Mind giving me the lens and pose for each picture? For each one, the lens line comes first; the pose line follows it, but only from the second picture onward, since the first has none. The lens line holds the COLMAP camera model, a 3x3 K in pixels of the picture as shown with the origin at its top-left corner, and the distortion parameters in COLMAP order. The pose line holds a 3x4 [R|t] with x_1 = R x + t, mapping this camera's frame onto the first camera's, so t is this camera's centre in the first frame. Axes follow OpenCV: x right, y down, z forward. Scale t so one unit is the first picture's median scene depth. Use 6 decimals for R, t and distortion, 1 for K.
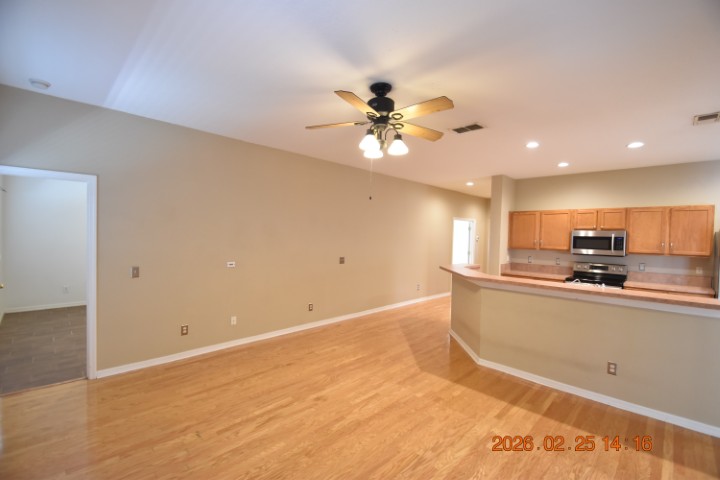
lens RADIAL K [[315.5, 0, 358.6], [0, 315.5, 242.4], [0, 0, 1]] dist [0.020451, -0.021797]
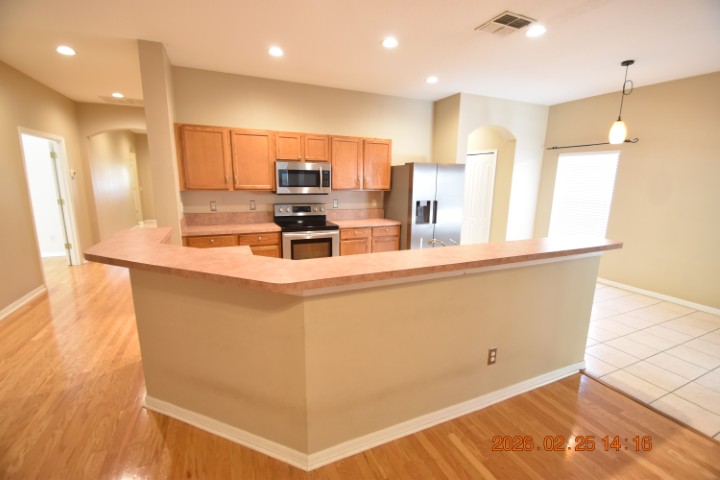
lens RADIAL K [[315.5, 0, 358.6], [0, 315.5, 242.4], [0, 0, 1]] dist [0.020451, -0.021797]
pose [[0.363607, -0.198821, 0.910088, 0.067045], [0.017141, 0.978221, 0.206857, -0.003407], [-0.931395, -0.059615, 0.359096, 0.732280]]
